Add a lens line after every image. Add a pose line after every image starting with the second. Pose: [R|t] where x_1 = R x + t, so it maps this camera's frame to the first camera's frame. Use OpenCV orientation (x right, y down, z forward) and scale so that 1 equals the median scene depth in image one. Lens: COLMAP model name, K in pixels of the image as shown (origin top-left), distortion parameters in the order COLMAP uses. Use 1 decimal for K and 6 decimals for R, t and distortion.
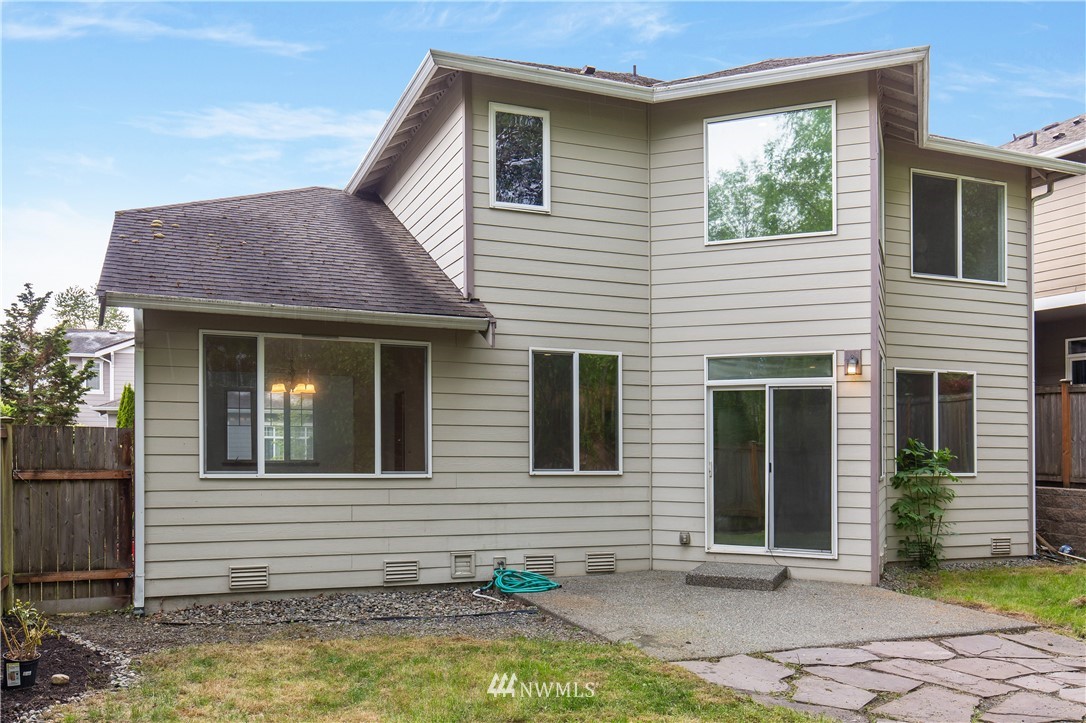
lens RADIAL K [[862.6, 0, 543.0], [0, 862.6, 361.5], [0, 0, 1]] dist [0.005694, 0.002157]
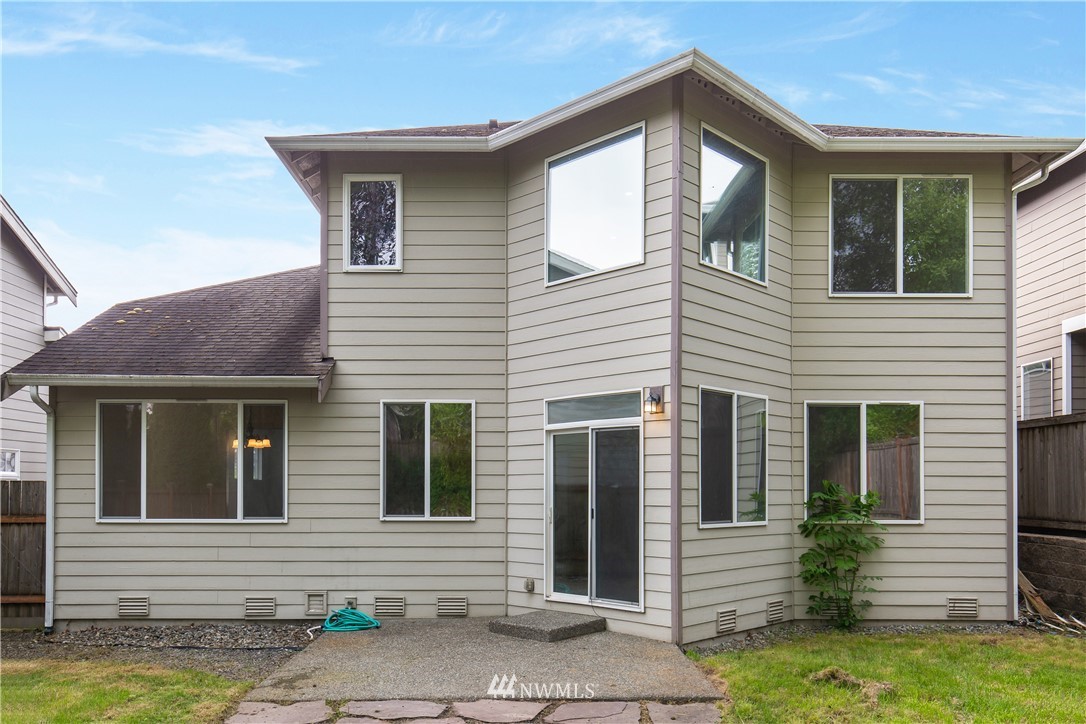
lens RADIAL K [[829.4, 0, 541.0], [0, 829.4, 404.9], [0, 0, 1]] dist [0.006393, 0.001325]
pose [[0.934147, -0.045555, -0.353969, 0.532420], [0.043701, 0.998957, -0.013233, 0.012019], [0.354202, -0.003107, 0.935164, 0.118944]]
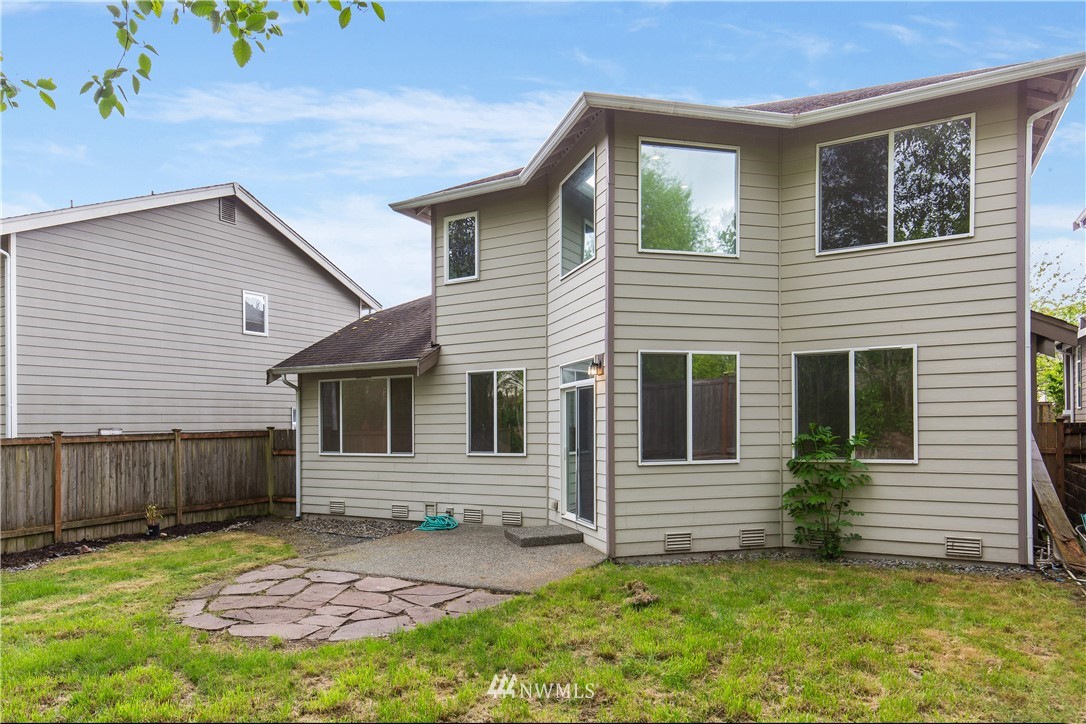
lens RADIAL K [[686.9, 0, 540.7], [0, 686.9, 346.1], [0, 0, 1]] dist [0.003580, -0.000511]
pose [[0.637871, -0.106091, -0.762801, 1.000362], [0.094562, 0.993761, -0.059139, 0.023632], [0.764316, -0.034409, 0.643924, 0.323319]]
